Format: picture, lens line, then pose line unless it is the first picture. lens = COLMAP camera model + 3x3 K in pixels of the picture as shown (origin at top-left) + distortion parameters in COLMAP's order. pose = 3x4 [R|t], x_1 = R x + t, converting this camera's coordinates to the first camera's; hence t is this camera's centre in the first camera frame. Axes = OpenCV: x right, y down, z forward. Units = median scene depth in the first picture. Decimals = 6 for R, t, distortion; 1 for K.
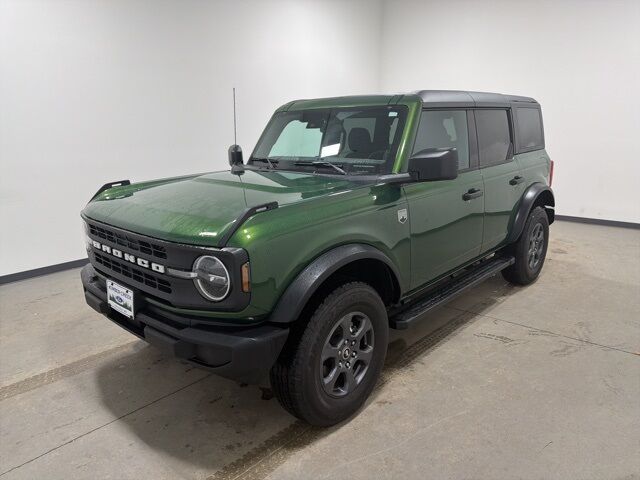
lens RADIAL K [[445.6, 0, 320.0], [0, 445.6, 240.0], [0, 0, 1]] dist [0.056571, -0.066203]
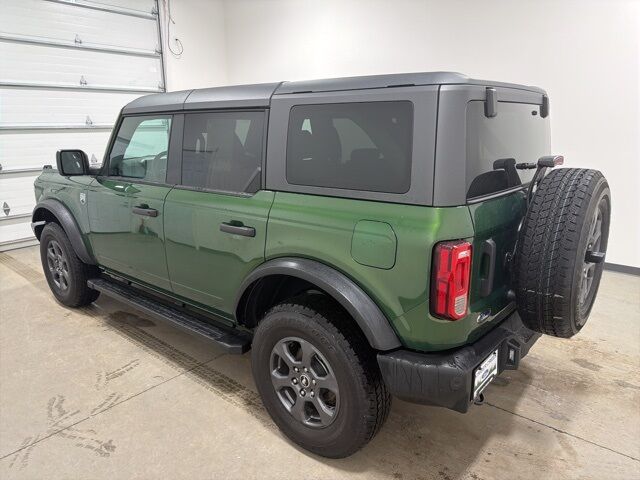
lens RADIAL K [[445.6, 0, 320.0], [0, 445.6, 240.0], [0, 0, 1]] dist [0.056571, -0.066203]
pose [[0.044691, 0.265159, -0.963168, 1.142955], [-0.233896, 0.940111, 0.247959, -0.325794], [0.971234, 0.214200, 0.104034, 1.169732]]
